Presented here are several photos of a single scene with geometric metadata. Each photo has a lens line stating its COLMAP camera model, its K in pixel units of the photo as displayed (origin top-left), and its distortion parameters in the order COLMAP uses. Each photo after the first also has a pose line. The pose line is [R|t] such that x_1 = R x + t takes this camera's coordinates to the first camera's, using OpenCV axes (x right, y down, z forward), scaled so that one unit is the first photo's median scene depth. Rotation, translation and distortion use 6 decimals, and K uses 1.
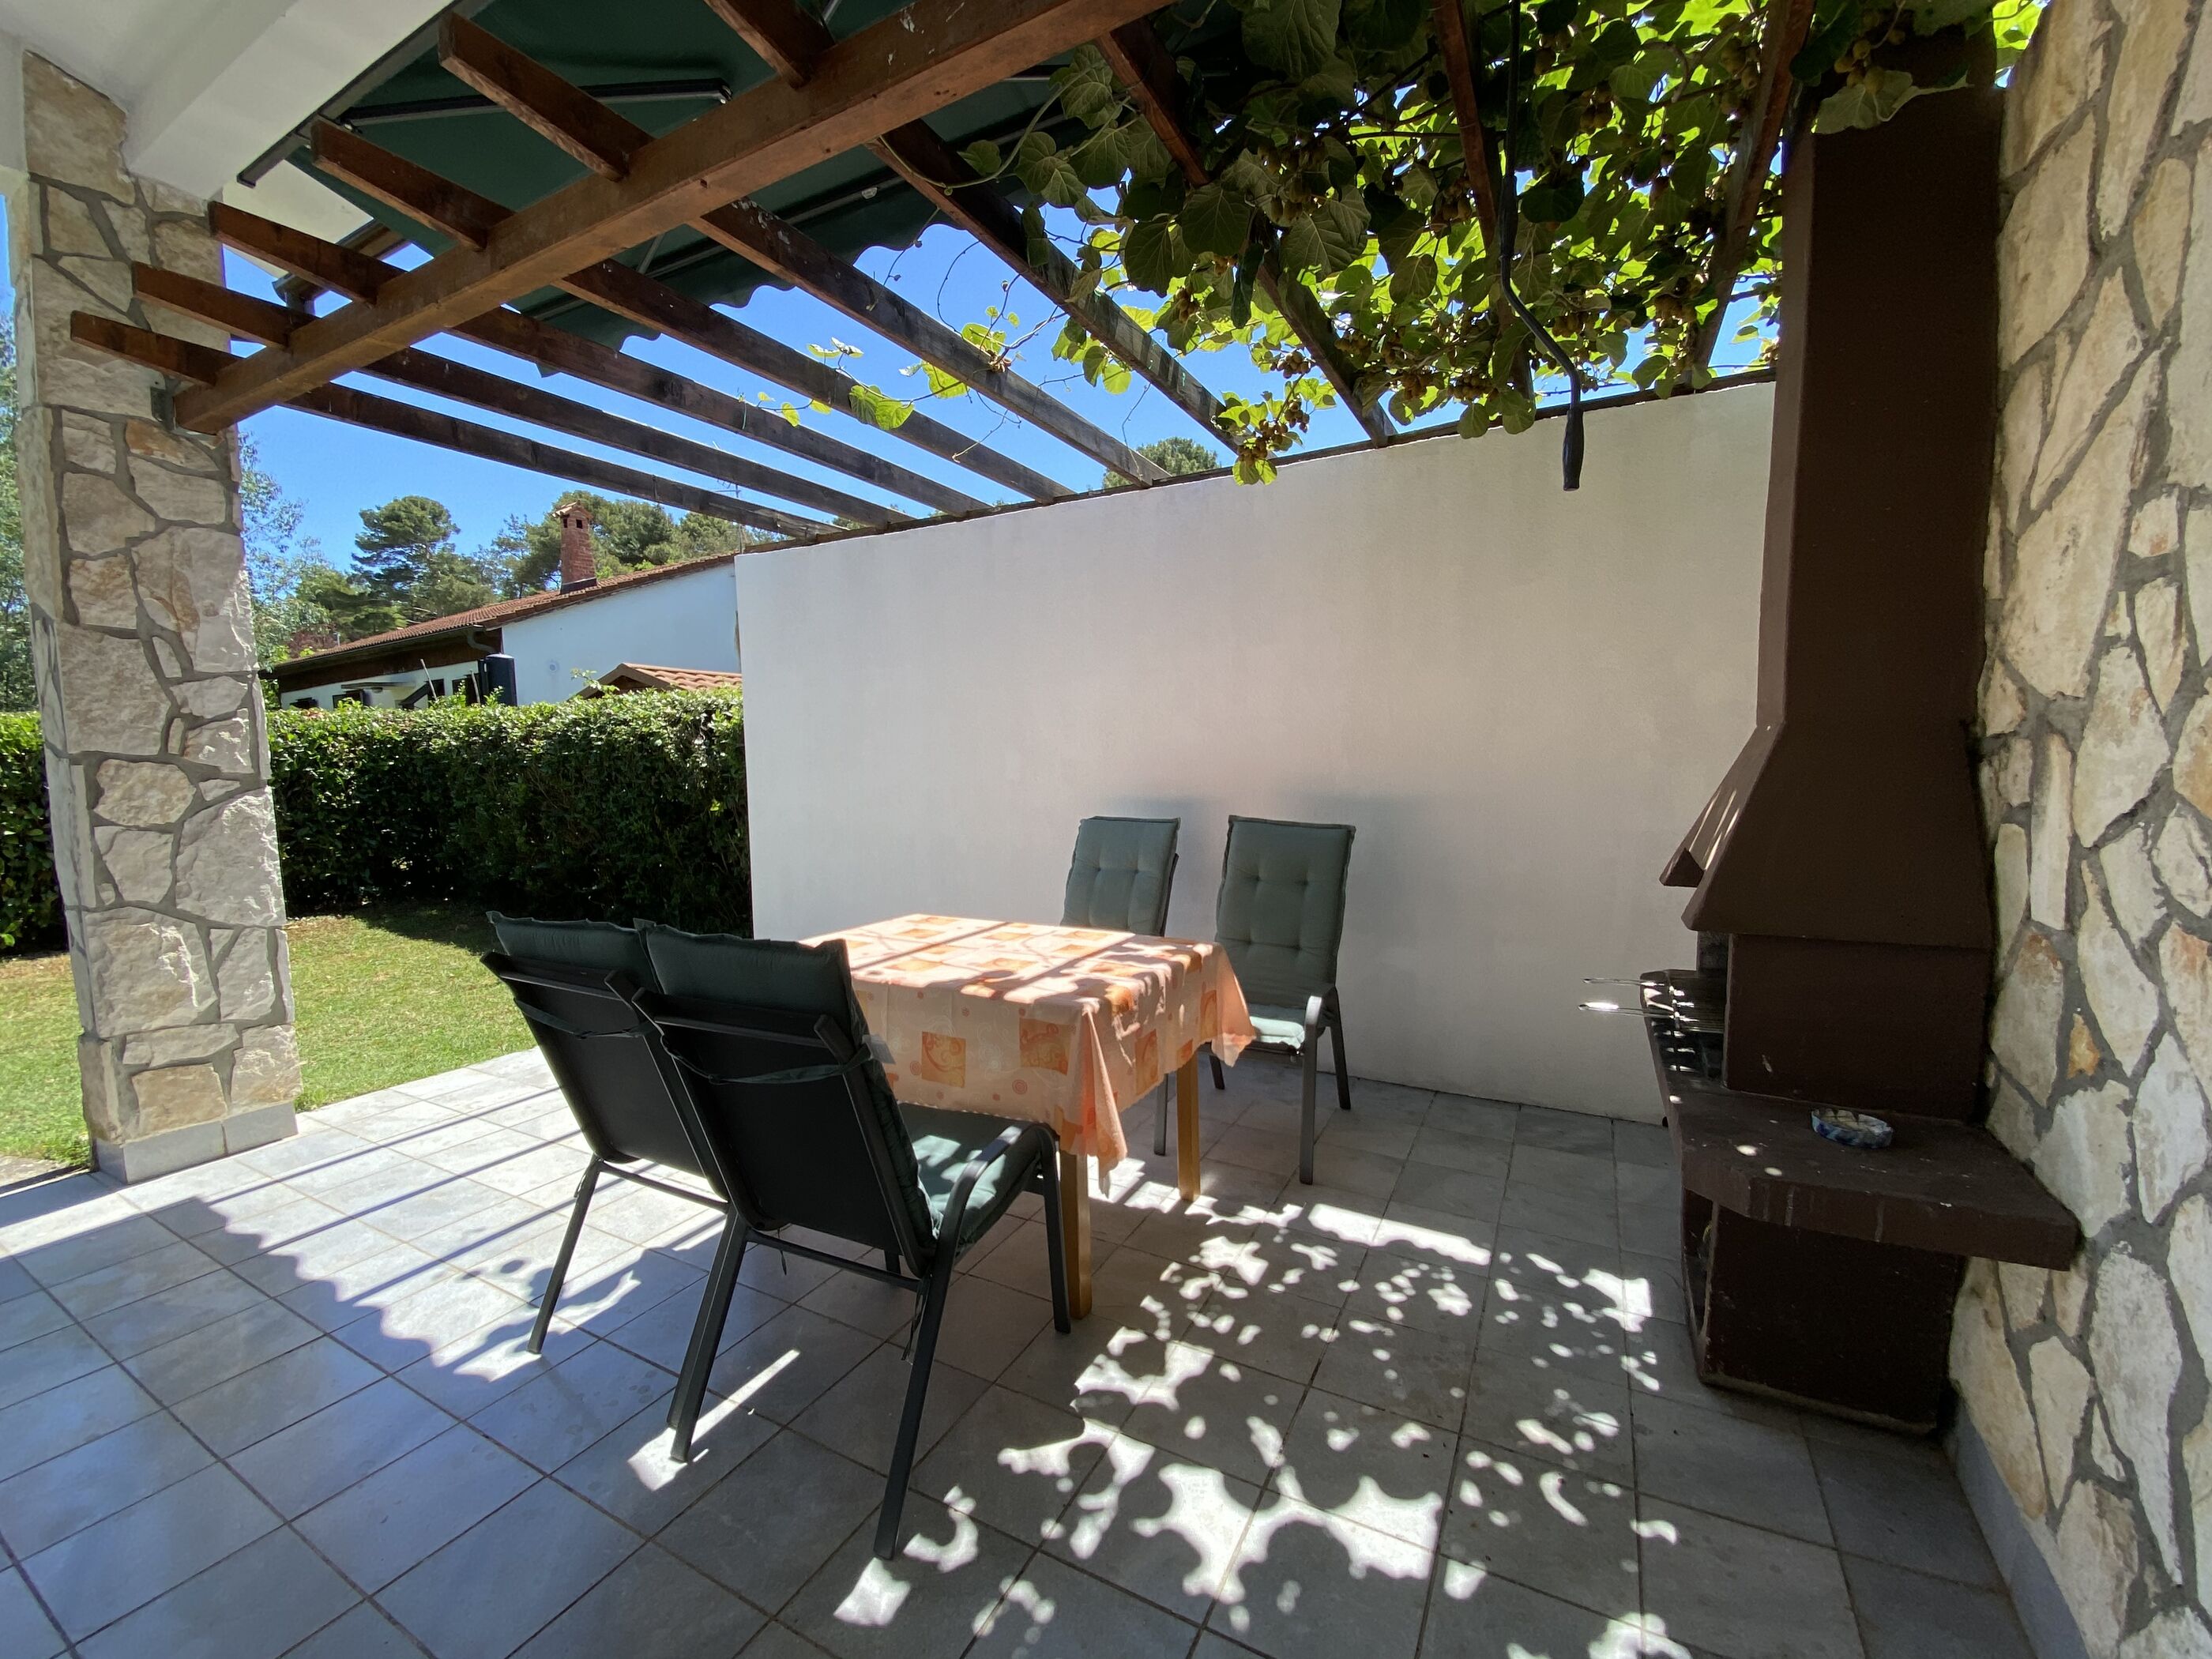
lens RADIAL K [[892.4, 0, 1094.3], [0, 892.4, 836.5], [0, 0, 1]] dist [0.016836, -0.018762]
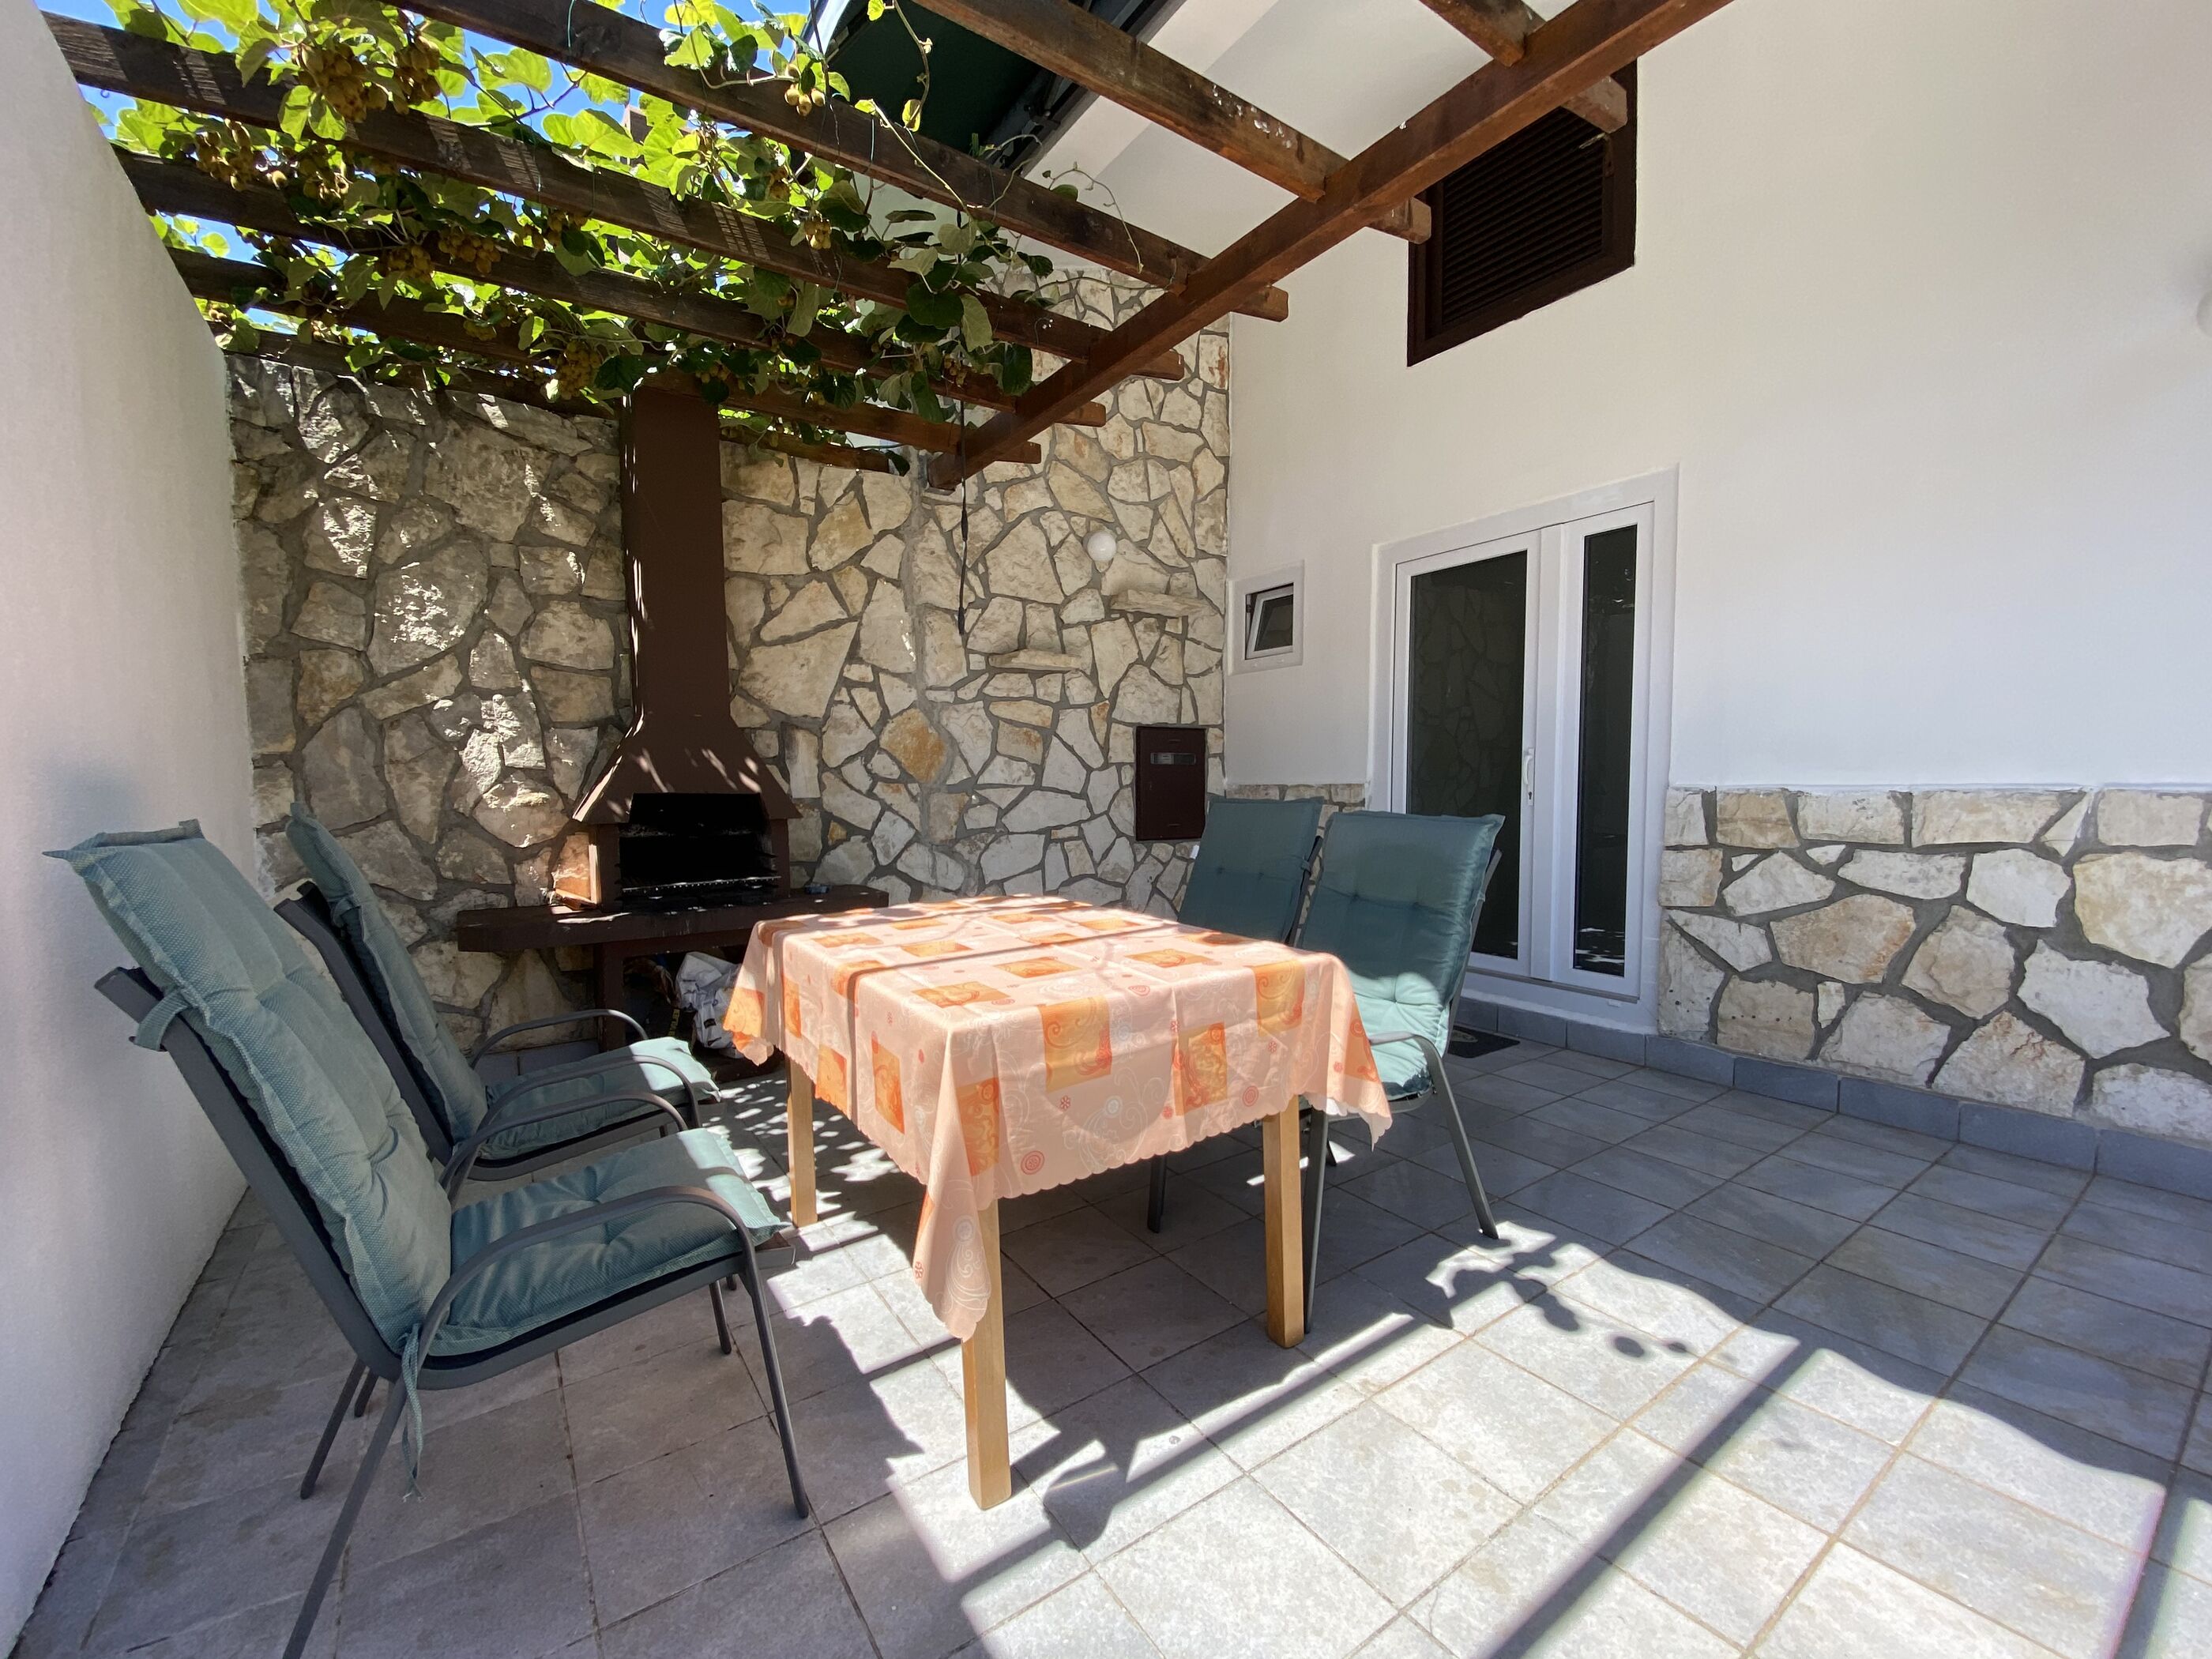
lens RADIAL K [[892.4, 0, 1101.1], [0, 892.4, 842.0], [0, 0, 1]] dist [0.016836, -0.018762]
pose [[-0.892784, -0.007008, 0.450430, -0.658795], [0.064080, 0.987736, 0.142379, -0.066074], [-0.445903, 0.155977, -0.881386, 1.976322]]
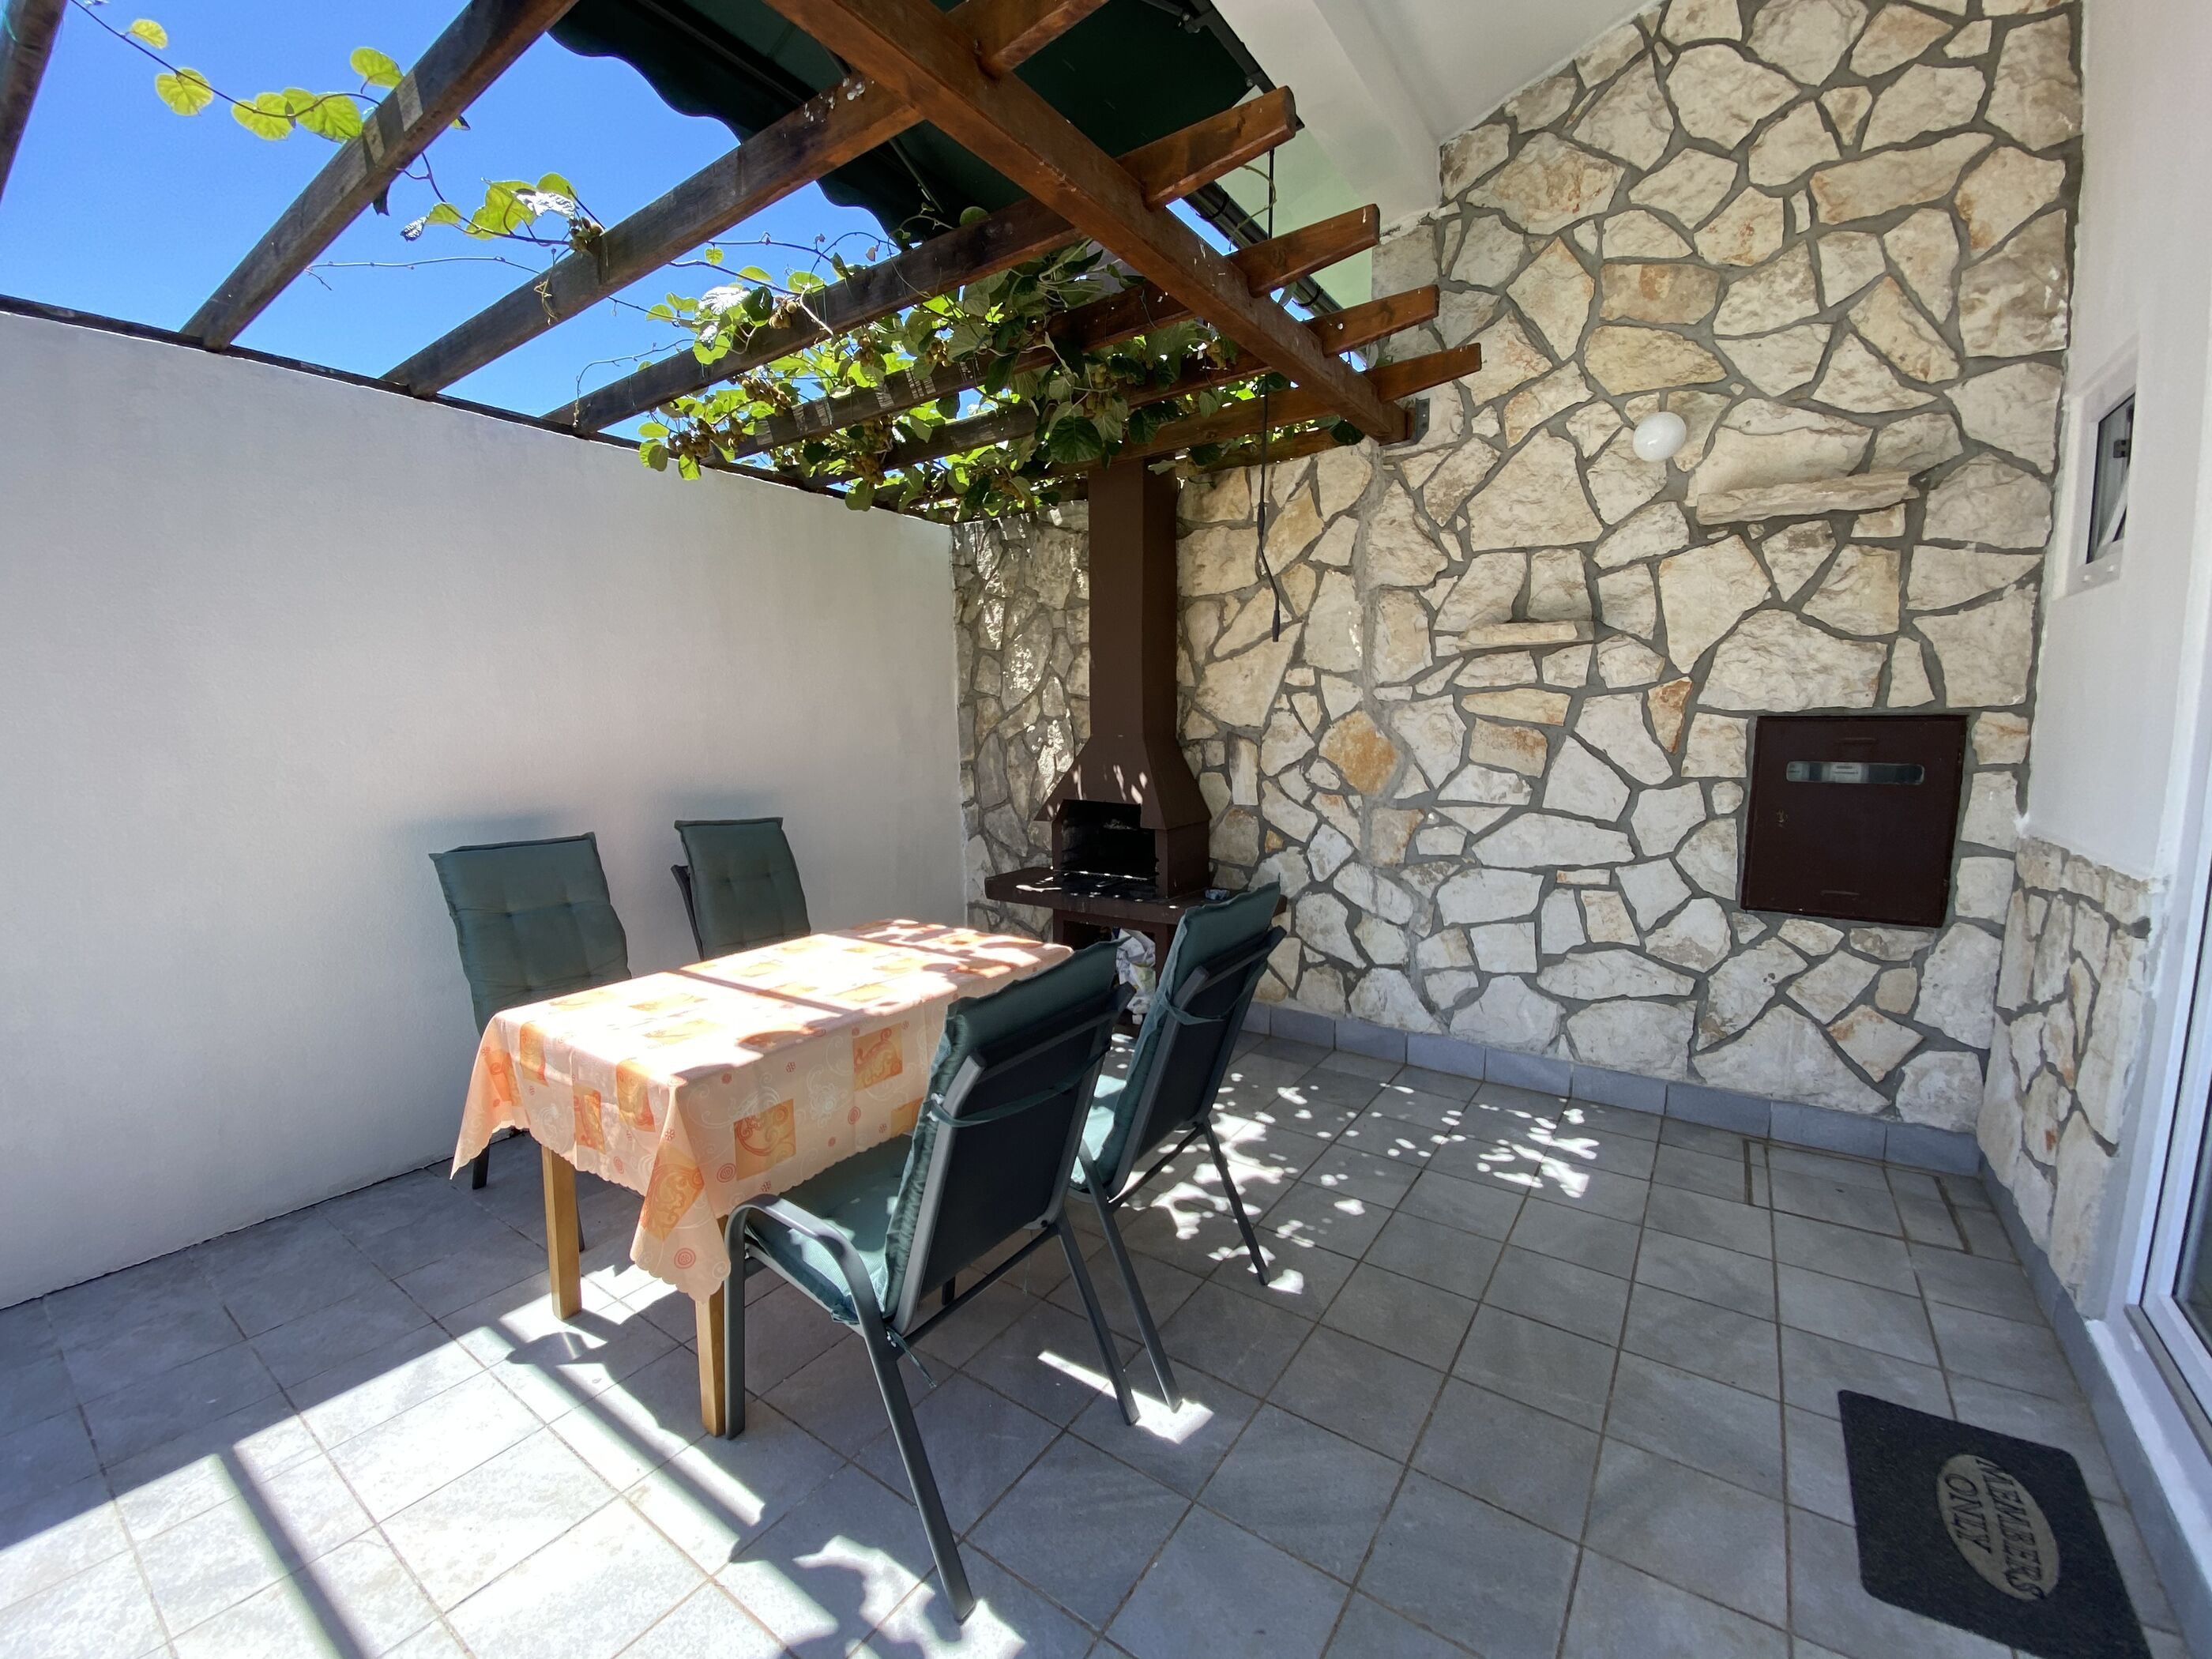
lens RADIAL K [[892.4, 0, 1092.7], [0, 892.4, 838.1], [0, 0, 1]] dist [0.016836, -0.018762]
pose [[0.119914, -0.113951, 0.986223, -1.184159], [0.106561, 0.989129, 0.101330, -0.089310], [-0.987049, 0.092942, 0.130754, 0.716900]]
